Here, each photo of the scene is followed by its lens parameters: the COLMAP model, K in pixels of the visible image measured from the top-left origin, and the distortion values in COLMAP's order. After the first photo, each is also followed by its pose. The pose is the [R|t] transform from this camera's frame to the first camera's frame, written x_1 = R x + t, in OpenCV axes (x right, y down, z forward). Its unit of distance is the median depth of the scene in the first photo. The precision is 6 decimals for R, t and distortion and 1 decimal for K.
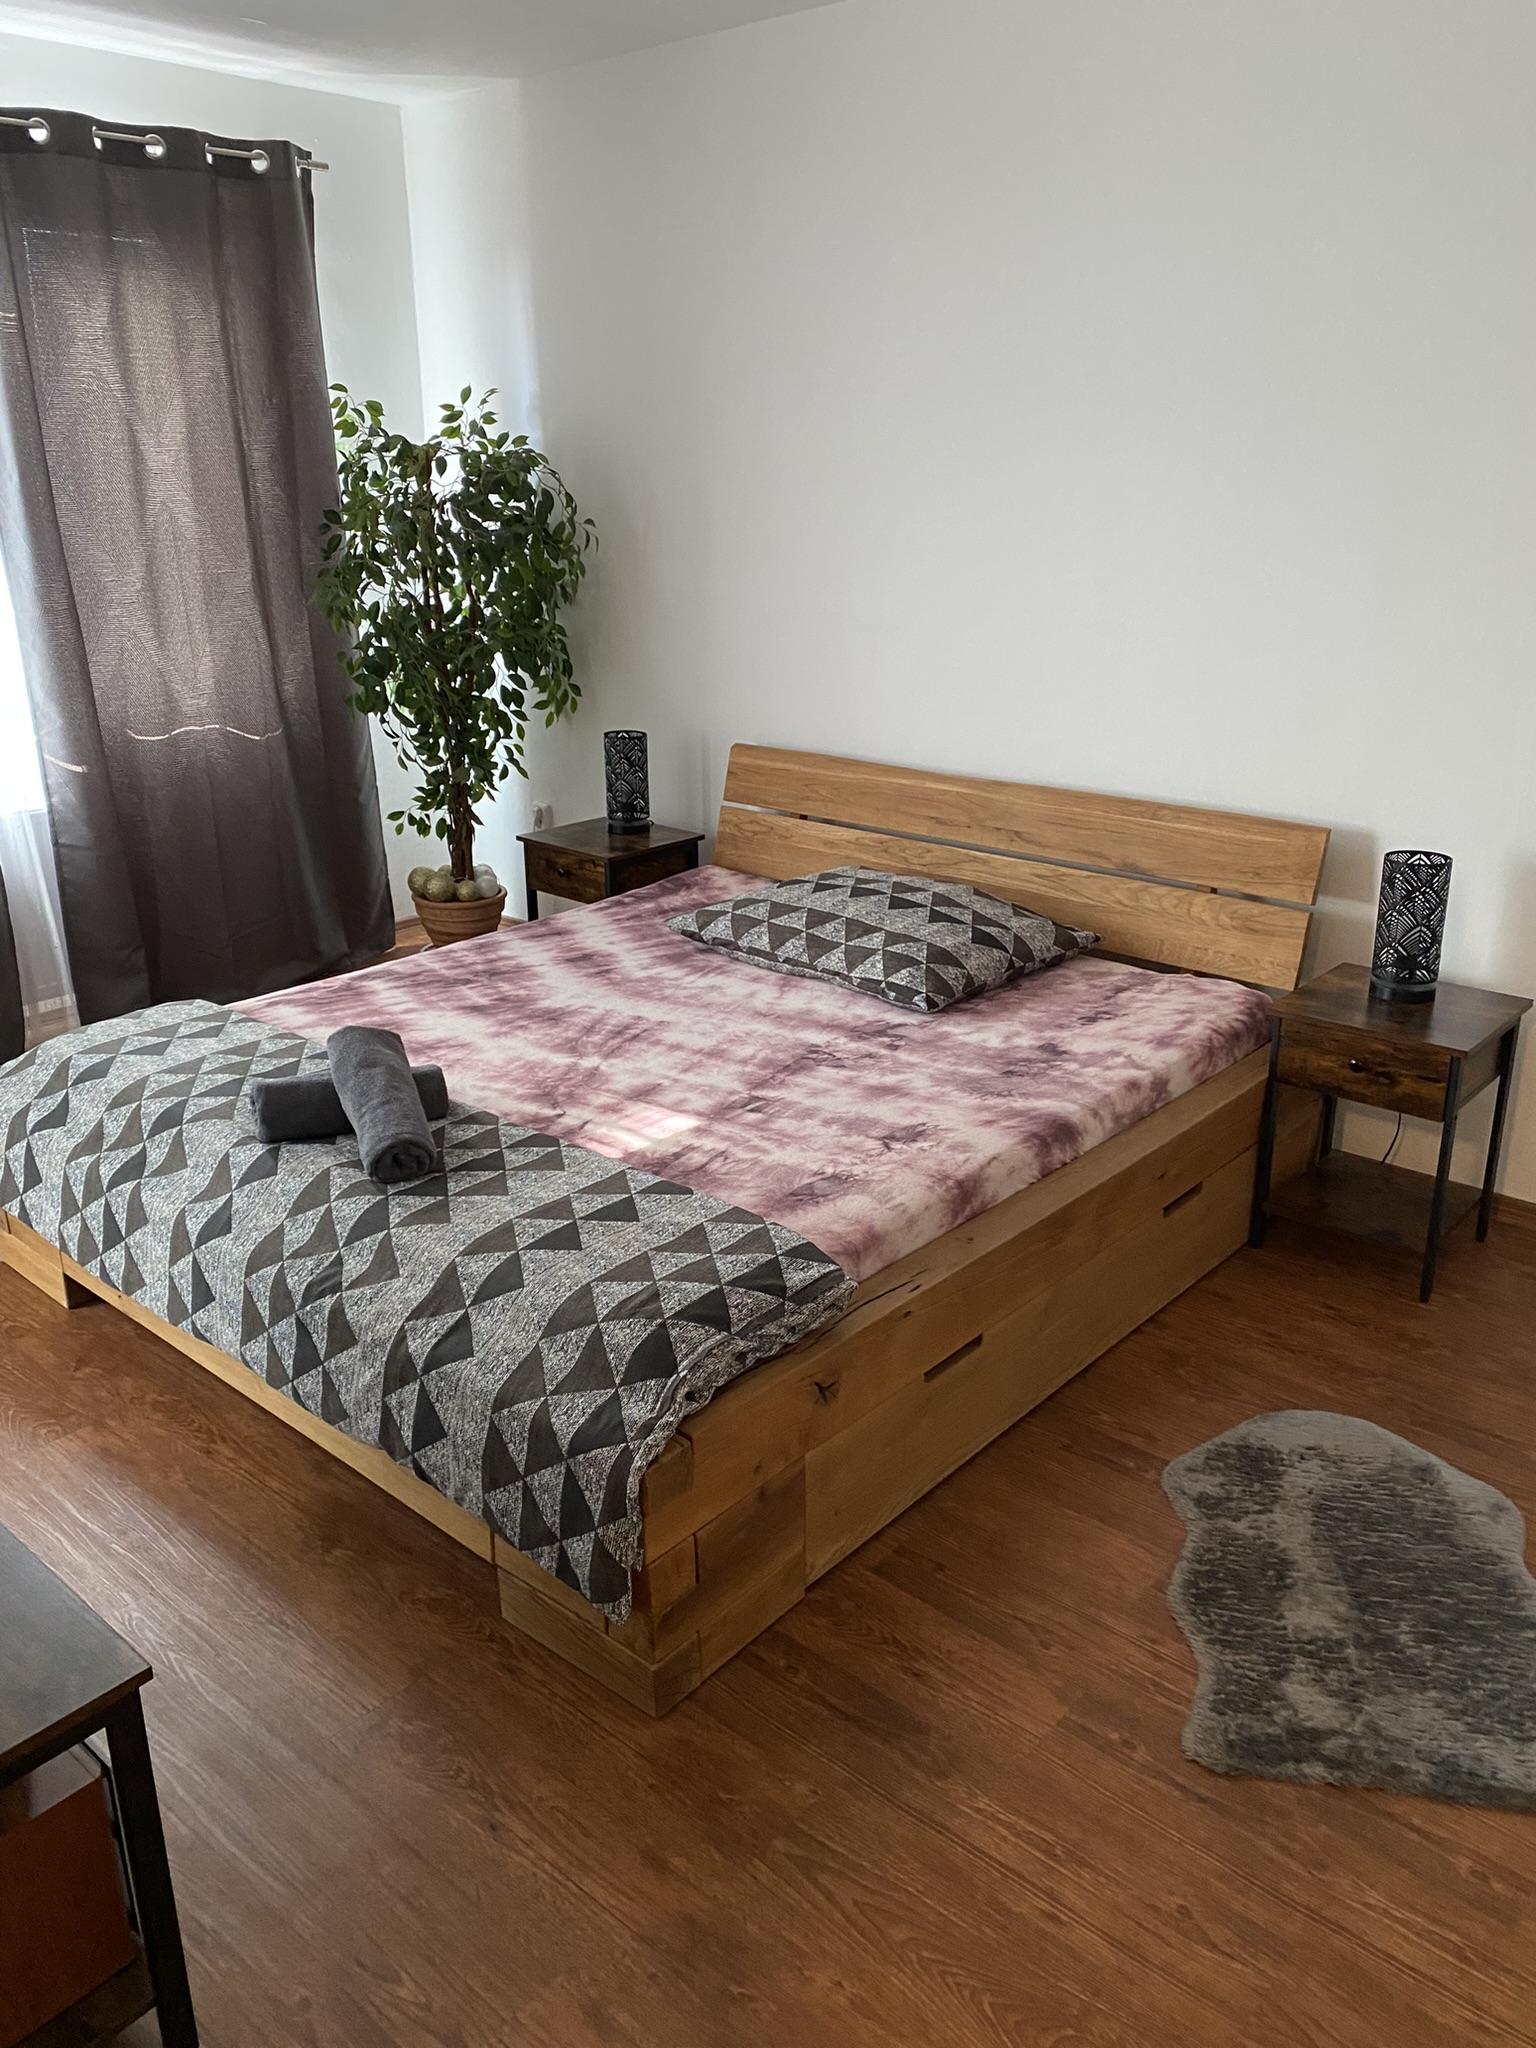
lens RADIAL K [[1553.1, 0, 763.9], [0, 1553.1, 1041.8], [0, 0, 1]] dist [0.030443, -0.039665]
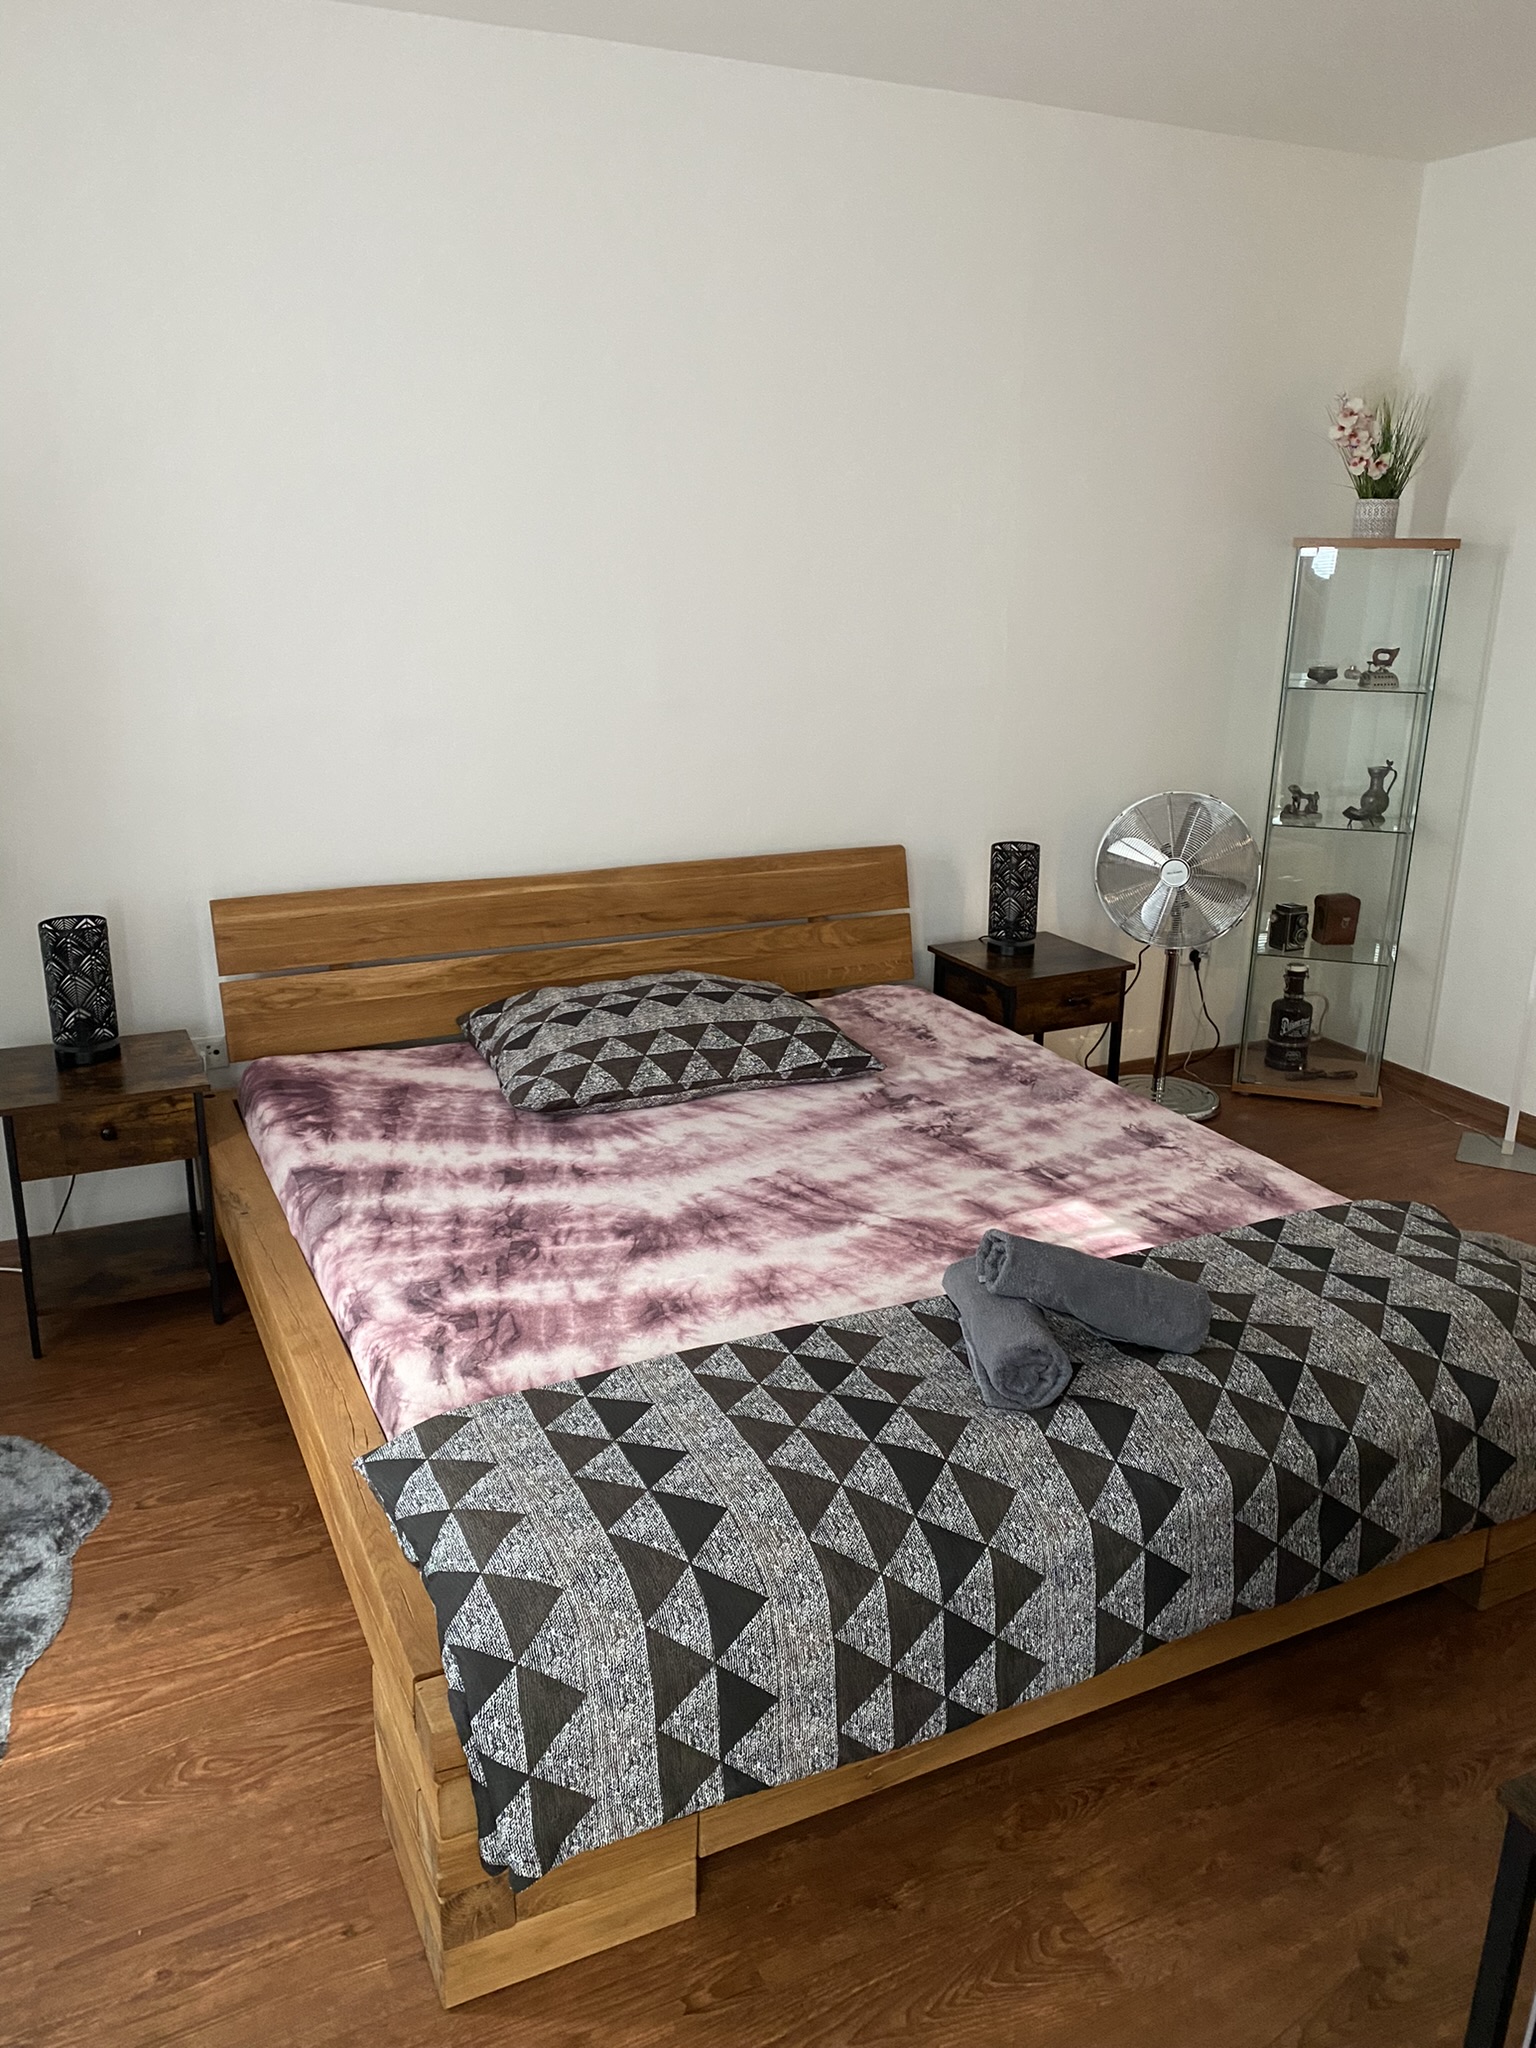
lens RADIAL K [[1553.1, 0, 759.2], [0, 1553.1, 1028.2], [0, 0, 1]] dist [0.030443, -0.039665]
pose [[0.386640, -0.276620, 0.879767, -0.860546], [0.304577, 0.938730, 0.161303, -0.246355], [-0.870484, 0.205590, 0.447203, 0.605826]]
